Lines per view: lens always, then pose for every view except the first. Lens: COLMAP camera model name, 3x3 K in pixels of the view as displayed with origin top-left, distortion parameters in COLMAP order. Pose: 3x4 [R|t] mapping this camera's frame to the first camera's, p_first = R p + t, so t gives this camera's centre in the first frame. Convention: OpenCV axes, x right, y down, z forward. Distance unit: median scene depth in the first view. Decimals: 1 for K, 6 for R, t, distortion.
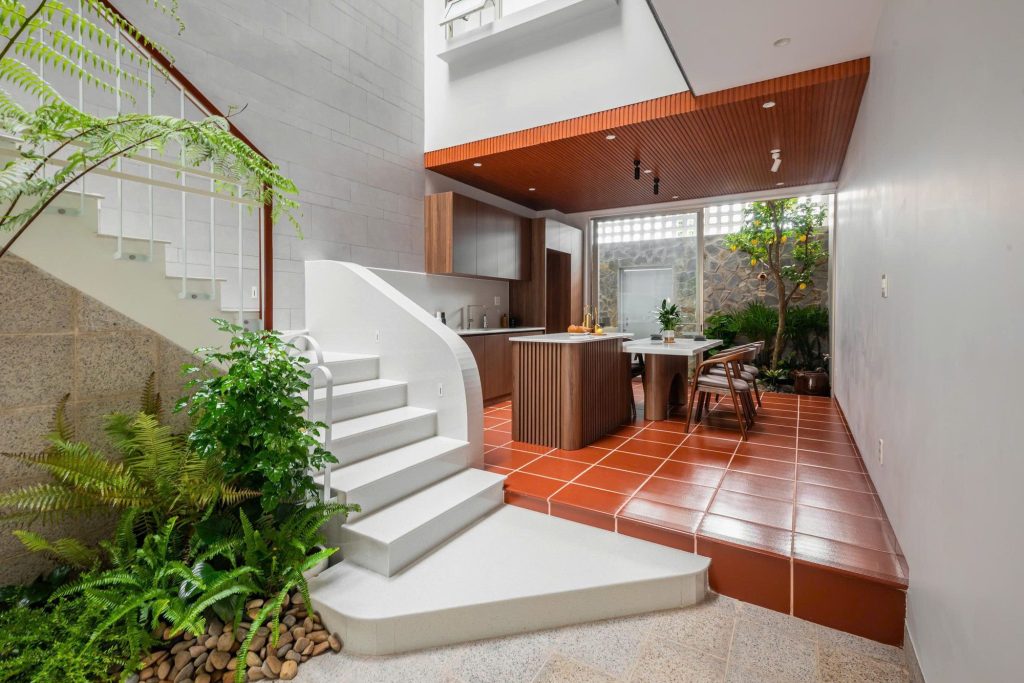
lens RADIAL K [[445.8, 0, 498.6], [0, 445.8, 314.7], [0, 0, 1]] dist [0.000966, -0.000830]
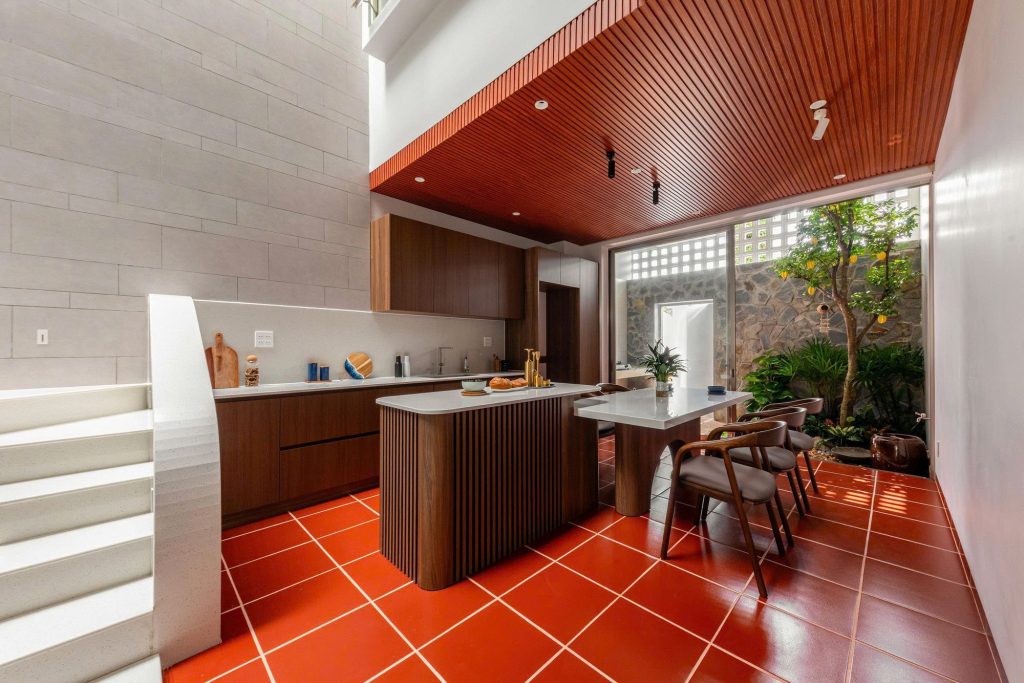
lens RADIAL K [[374.8, 0, 517.1], [0, 374.8, 344.5], [0, 0, 1]] dist [0.013543, -0.004081]
pose [[0.983111, -0.008121, -0.182830, 0.339695], [0.004734, 0.999809, -0.018953, -0.018184], [0.182949, 0.017767, 0.982962, 0.458084]]
